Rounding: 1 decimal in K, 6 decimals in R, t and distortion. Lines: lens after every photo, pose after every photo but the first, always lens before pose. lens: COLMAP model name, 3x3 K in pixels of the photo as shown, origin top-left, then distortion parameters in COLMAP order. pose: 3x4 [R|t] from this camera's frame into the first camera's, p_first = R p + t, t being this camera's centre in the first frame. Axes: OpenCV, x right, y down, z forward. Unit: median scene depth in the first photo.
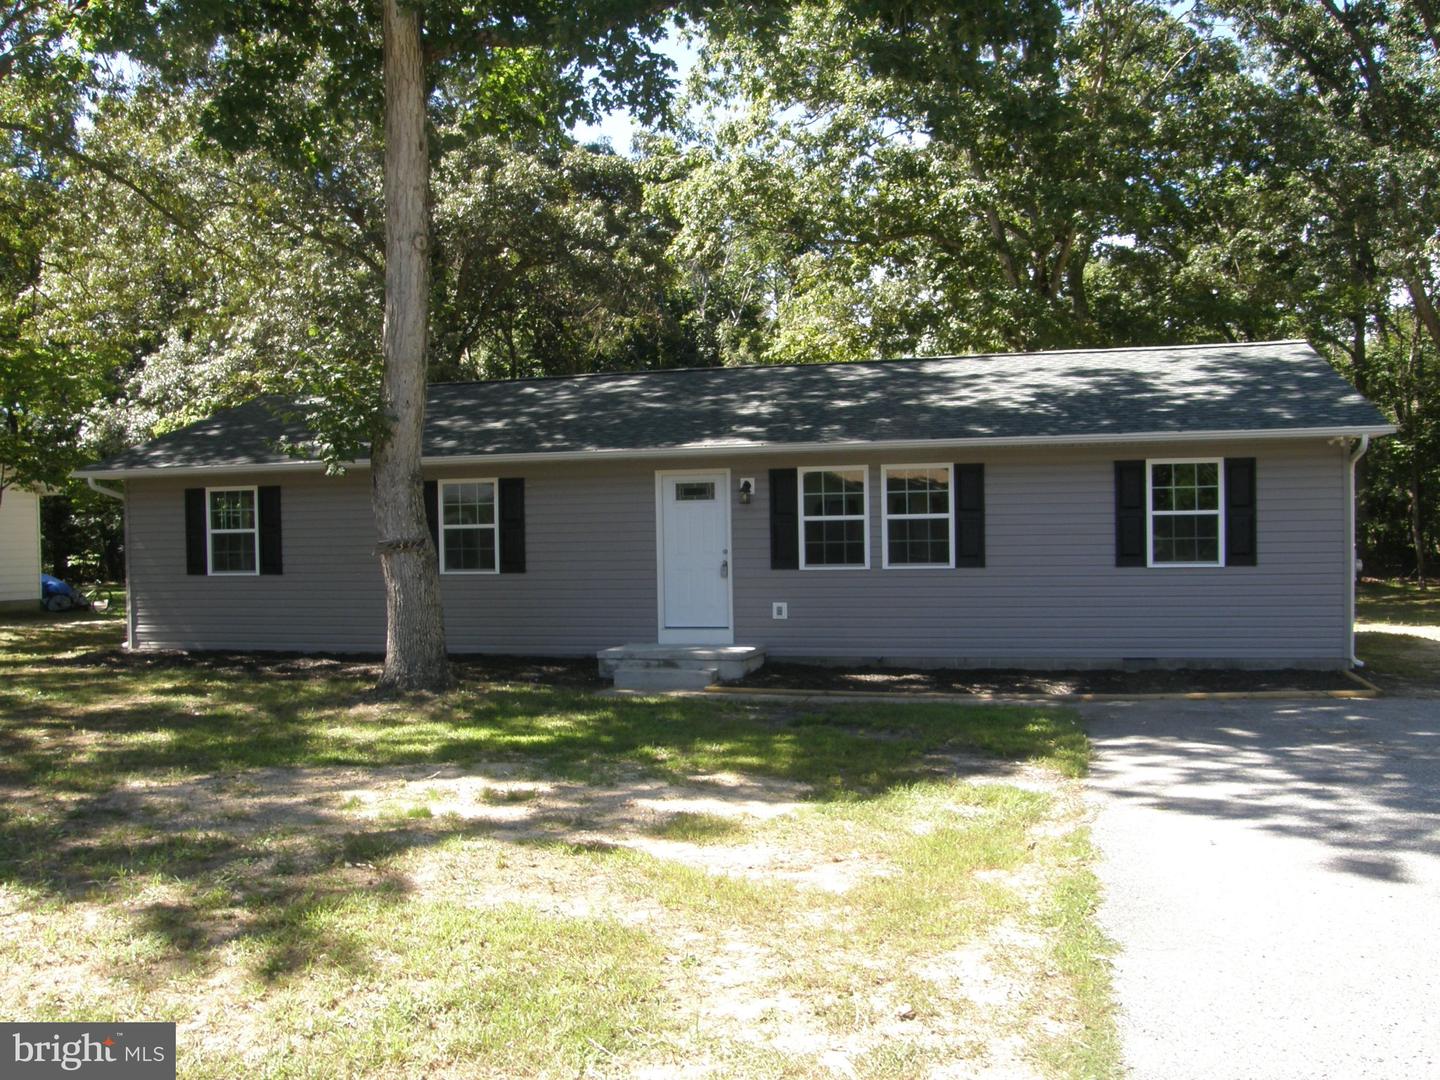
lens RADIAL K [[1287.9, 0, 720.0], [0, 1287.9, 540.0], [0, 0, 1]] dist [-0.161194, 0.174515]
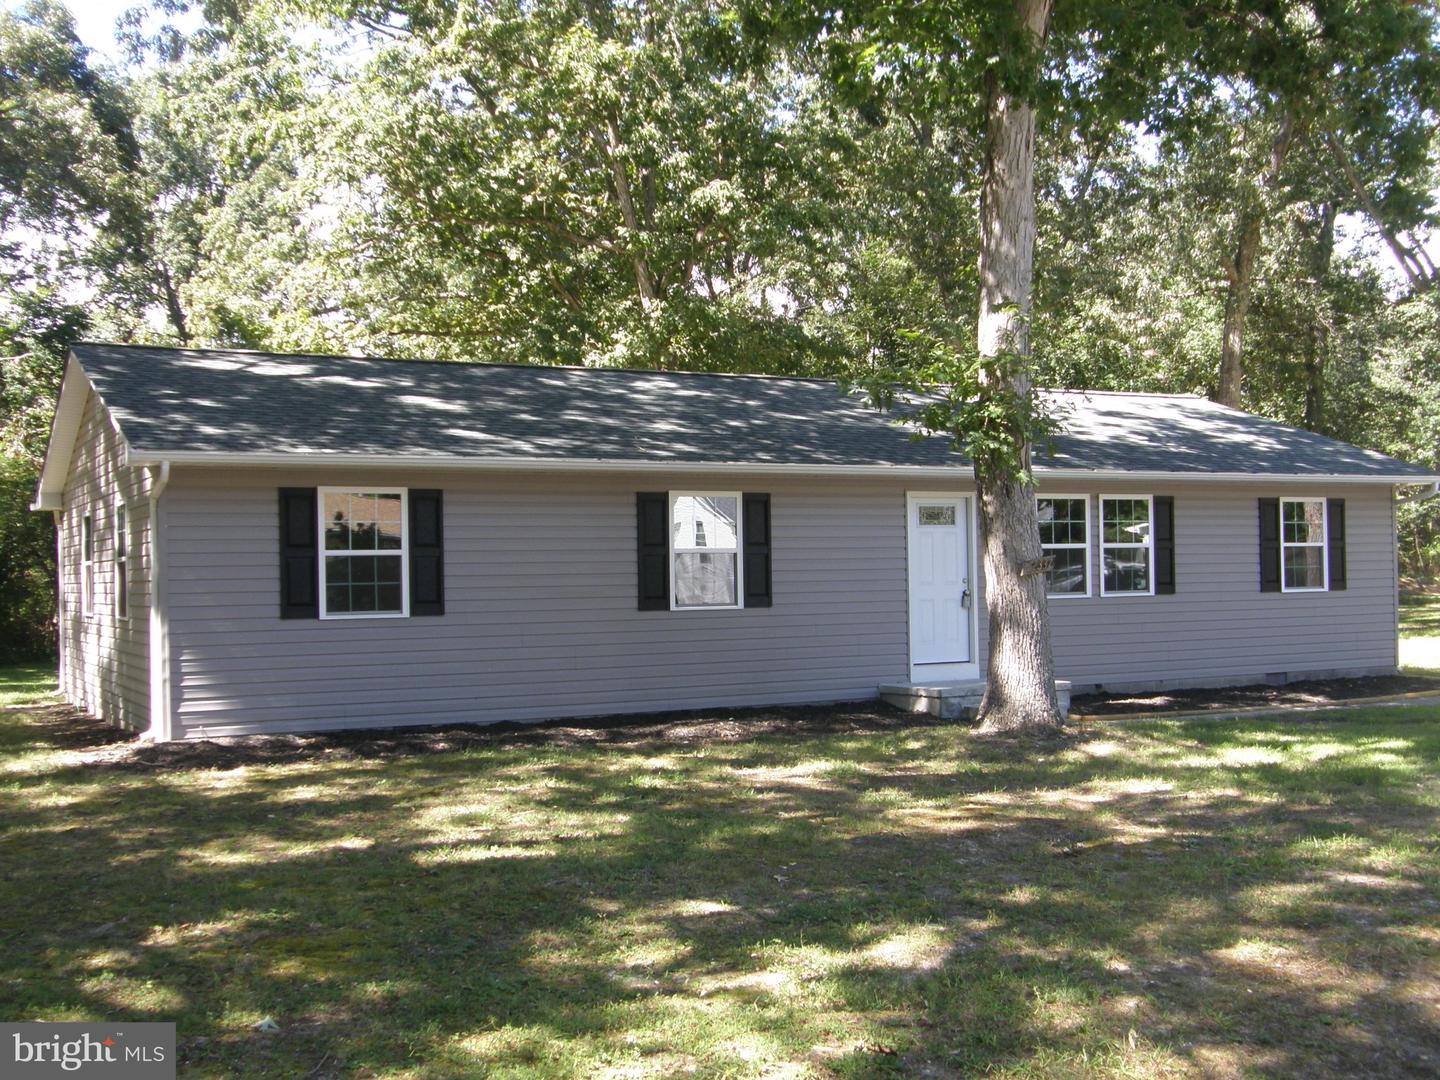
lens RADIAL K [[1666.8, 0, 720.0], [0, 1666.8, 540.0], [0, 0, 1]] dist [-0.140503, -0.001716]
pose [[0.742075, 0.016159, 0.670122, -0.990495], [0.004000, 0.999585, -0.028533, 0.014116], [-0.670305, 0.023854, 0.741702, 0.237209]]
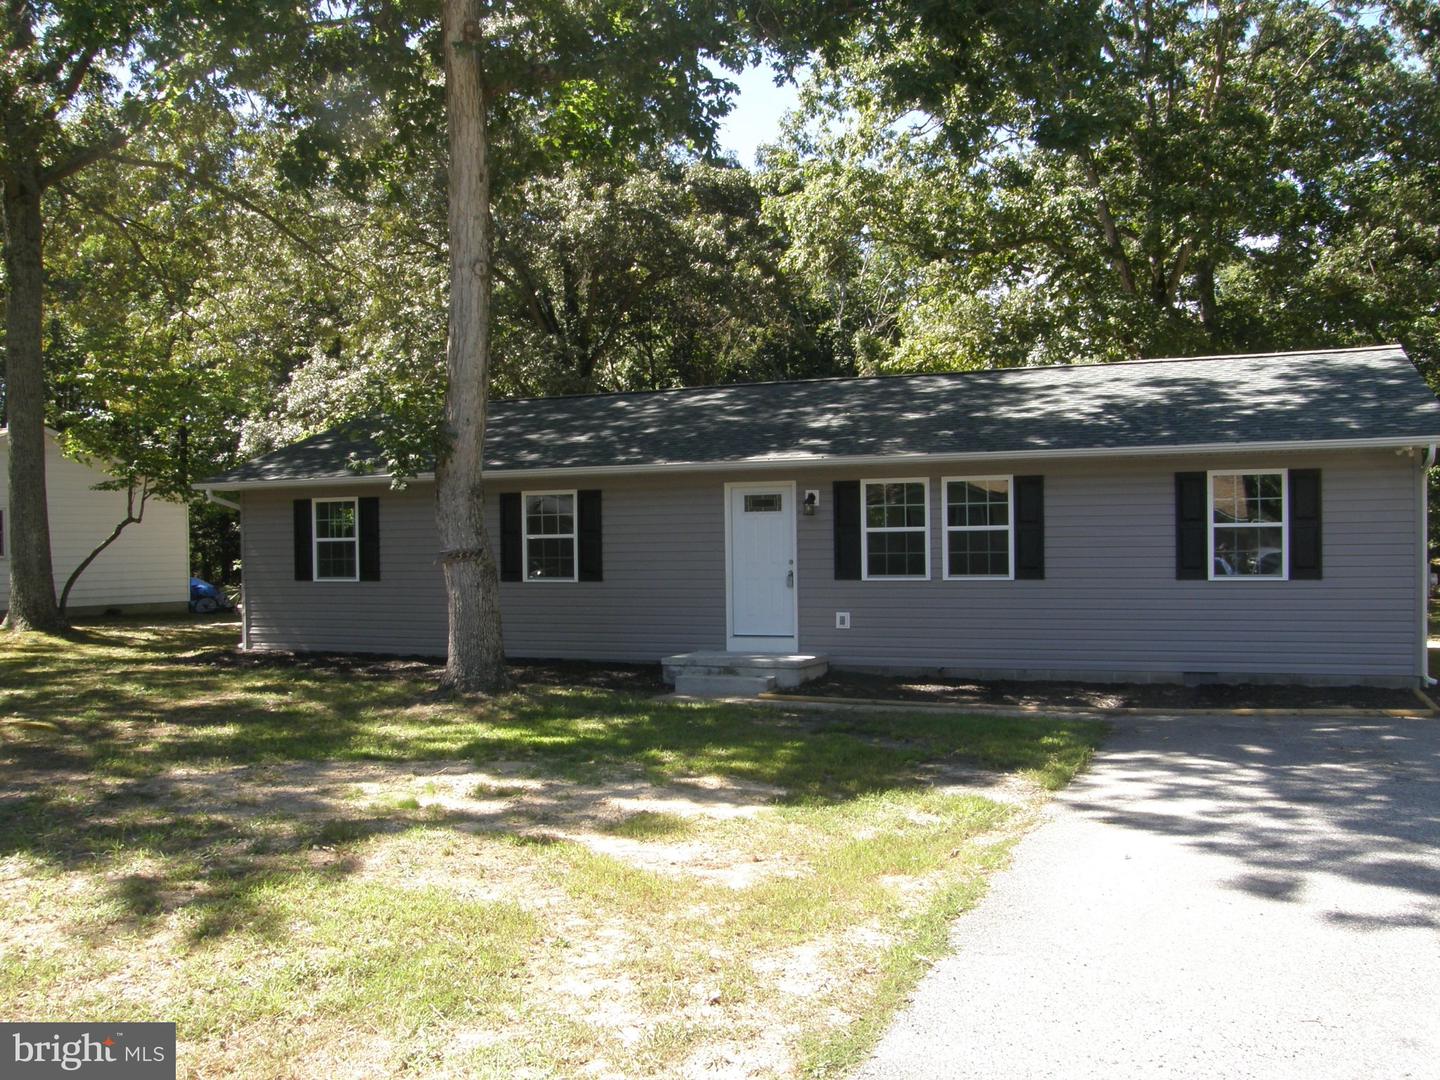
lens RADIAL K [[1287.9, 0, 720.0], [0, 1287.9, 540.0], [0, 0, 1]] dist [-0.161194, 0.174515]
pose [[0.991834, 0.003329, -0.127496, 0.082627], [-0.003987, 0.999980, -0.004907, -0.003399], [0.127477, 0.005376, 0.991827, -0.021877]]
